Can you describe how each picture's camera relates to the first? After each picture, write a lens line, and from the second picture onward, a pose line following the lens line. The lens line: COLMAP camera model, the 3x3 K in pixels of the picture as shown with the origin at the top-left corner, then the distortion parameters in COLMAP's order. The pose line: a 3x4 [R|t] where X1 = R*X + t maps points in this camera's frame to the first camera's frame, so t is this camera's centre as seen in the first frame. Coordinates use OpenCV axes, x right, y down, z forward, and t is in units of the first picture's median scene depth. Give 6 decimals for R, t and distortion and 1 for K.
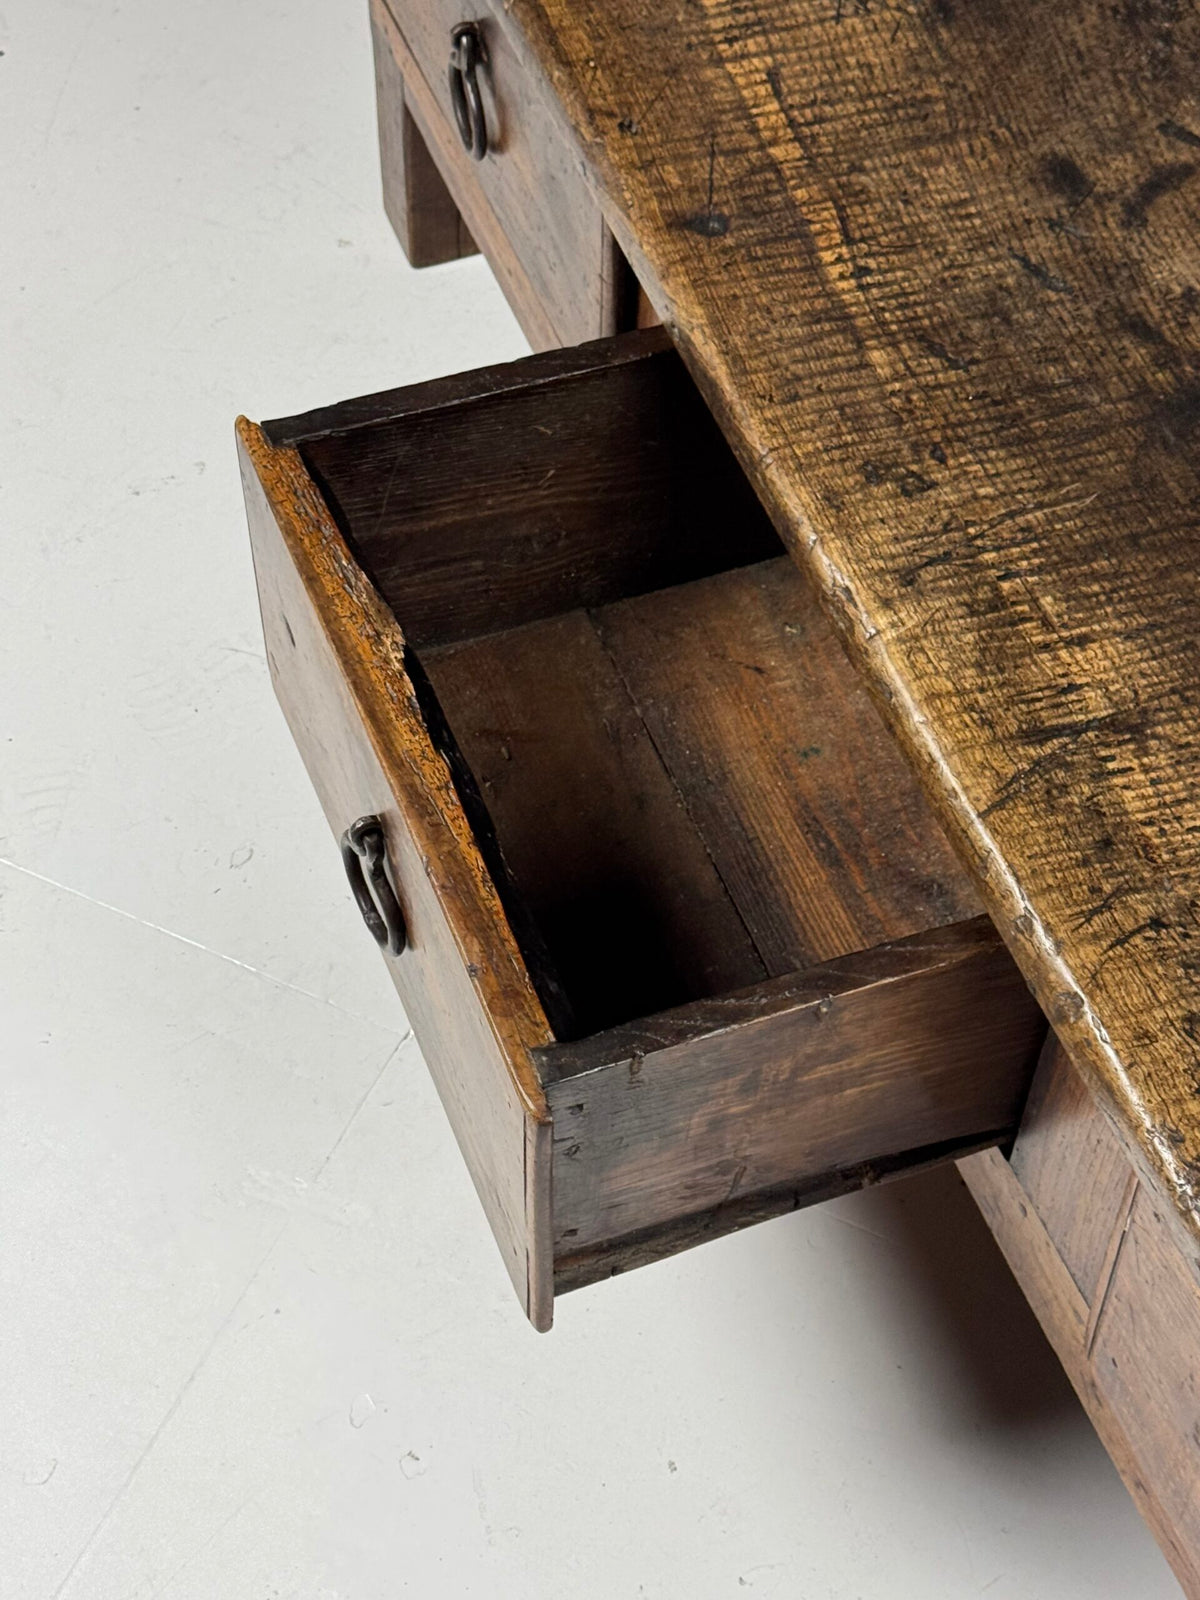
lens RADIAL K [[2789.9, 0, 594.7], [0, 2789.9, 838.2], [0, 0, 1]] dist [0.140944, 0.000000]
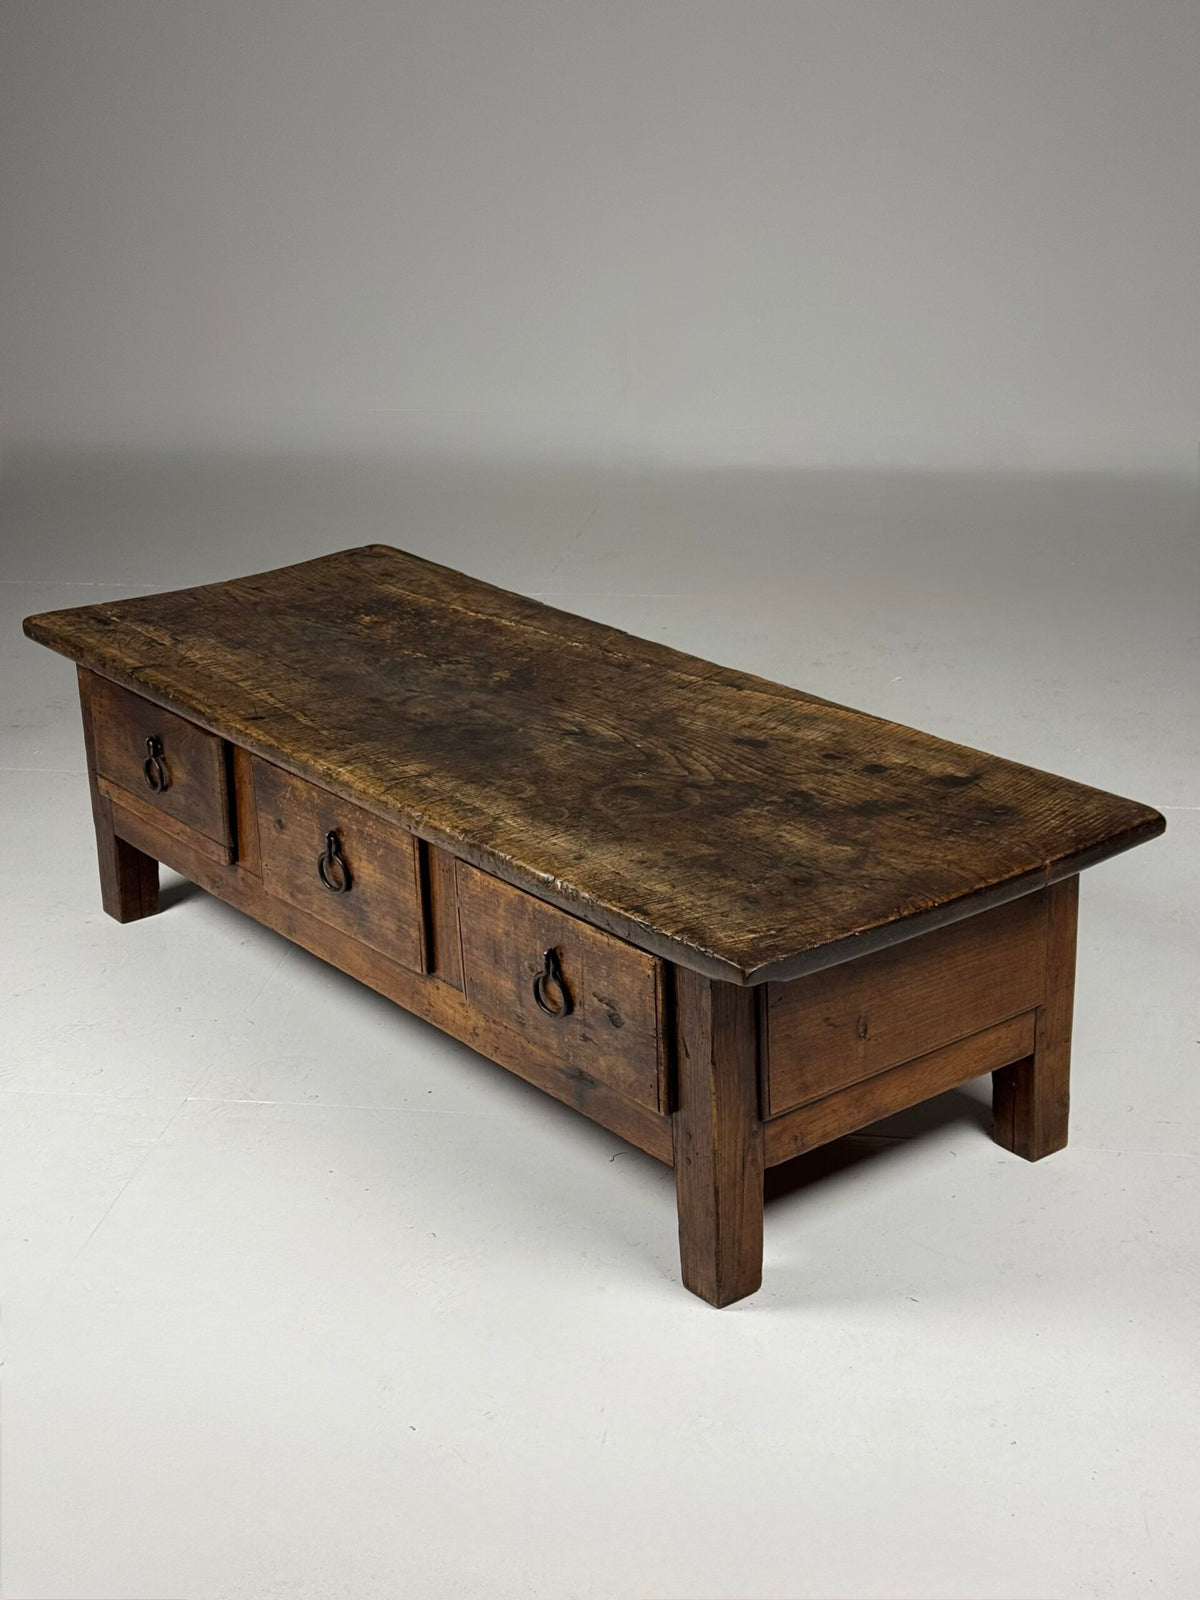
lens RADIAL K [[2450.9, 0, 609.5], [0, 2450.9, 814.0], [0, 0, 1]] dist [0.138082, 0.000000]
pose [[0.957649, -0.133708, 0.255009, -0.272275], [0.253732, 0.810541, -0.527867, 1.293990], [-0.136116, 0.570216, 0.810140, -1.050113]]
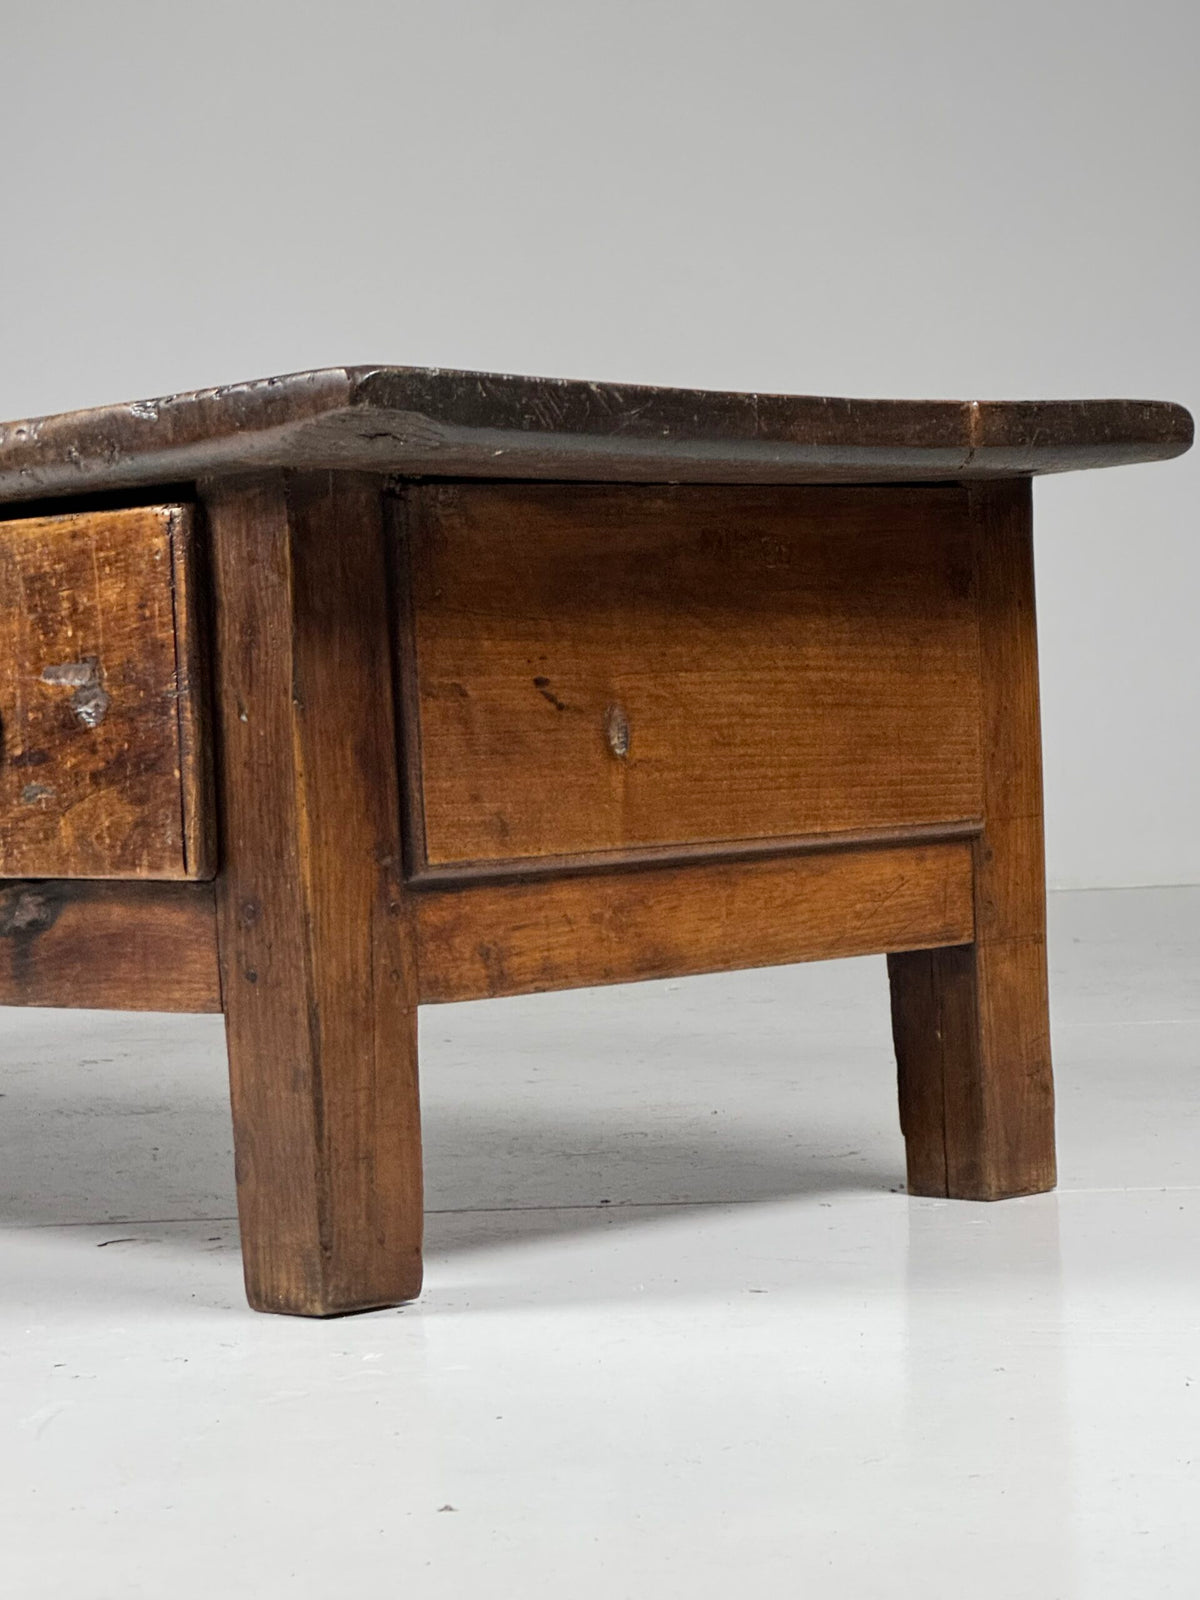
lens RADIAL K [[3734.3, 0, 566.1], [0, 3734.3, 761.6], [0, 0, 1]] dist [-0.021030, 0.000000]
pose [[0.926565, -0.044854, 0.373450, -0.136170], [0.332319, 0.562690, -0.756931, 1.536953], [-0.176185, 0.825450, 0.536274, -0.052152]]
